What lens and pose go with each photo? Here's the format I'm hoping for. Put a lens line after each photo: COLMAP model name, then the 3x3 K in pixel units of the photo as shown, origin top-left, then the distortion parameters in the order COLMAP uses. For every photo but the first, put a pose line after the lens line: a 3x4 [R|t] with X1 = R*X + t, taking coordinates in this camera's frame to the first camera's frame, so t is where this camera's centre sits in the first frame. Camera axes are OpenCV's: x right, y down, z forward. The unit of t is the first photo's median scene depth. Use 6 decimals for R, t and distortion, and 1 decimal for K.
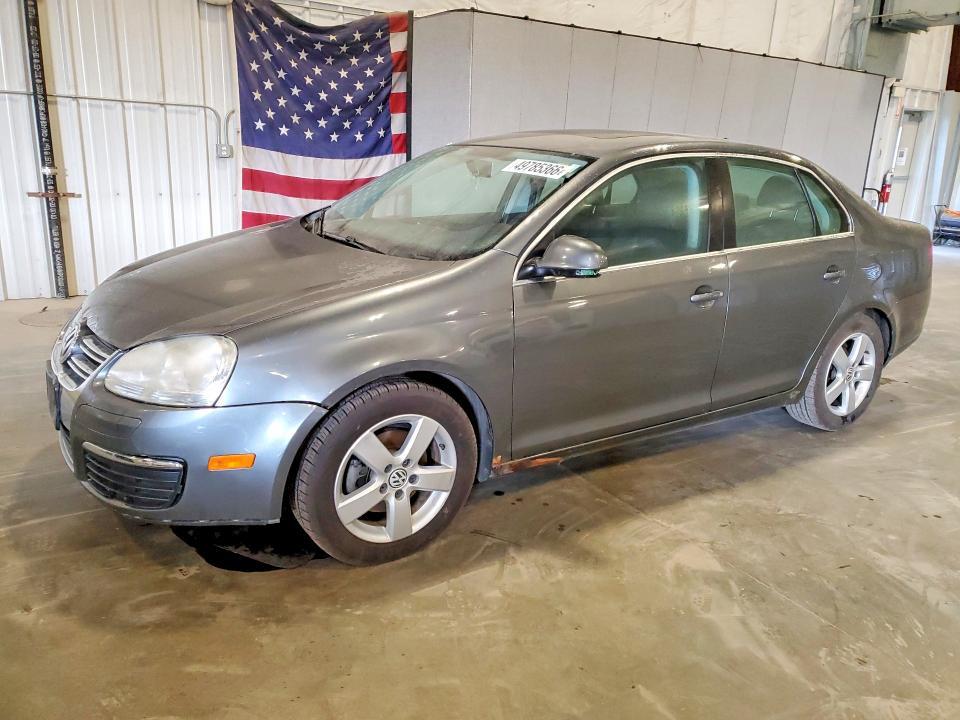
lens RADIAL K [[767.3, 0, 480.0], [0, 767.3, 360.0], [0, 0, 1]] dist [-0.013974, 0.002134]
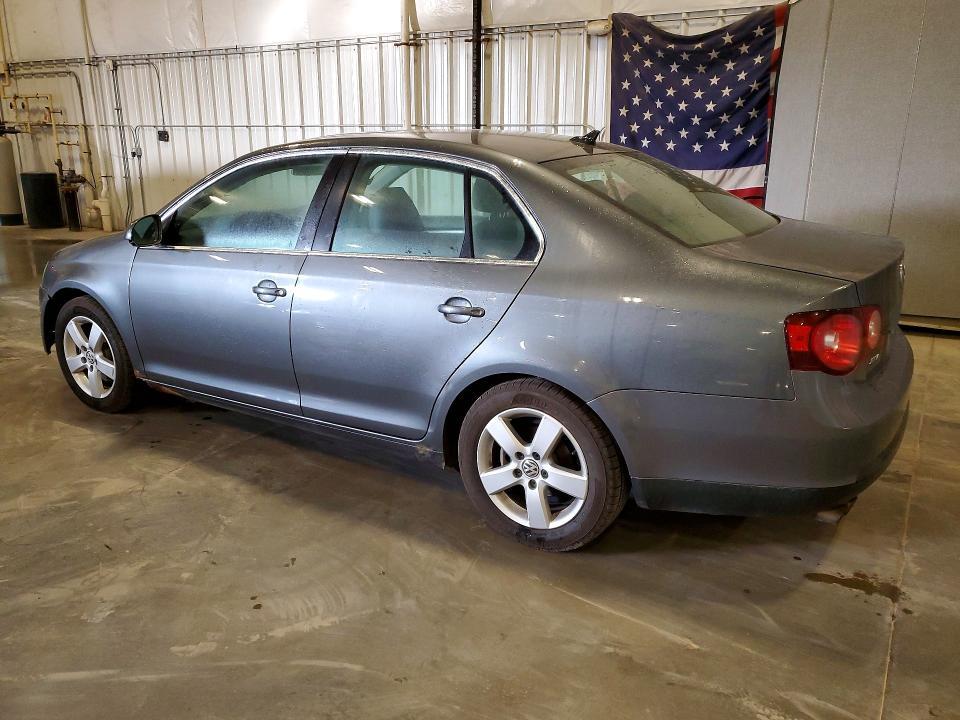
lens RADIAL K [[733.5, 0, 467.1], [0, 733.5, 361.7], [0, 0, 1]] dist [0.005628, 0.000659]
pose [[0.413227, 0.224483, -0.882525, 0.618819], [-0.231071, 0.963268, 0.136827, -0.093406], [0.880823, 0.147385, 0.449920, 0.383371]]
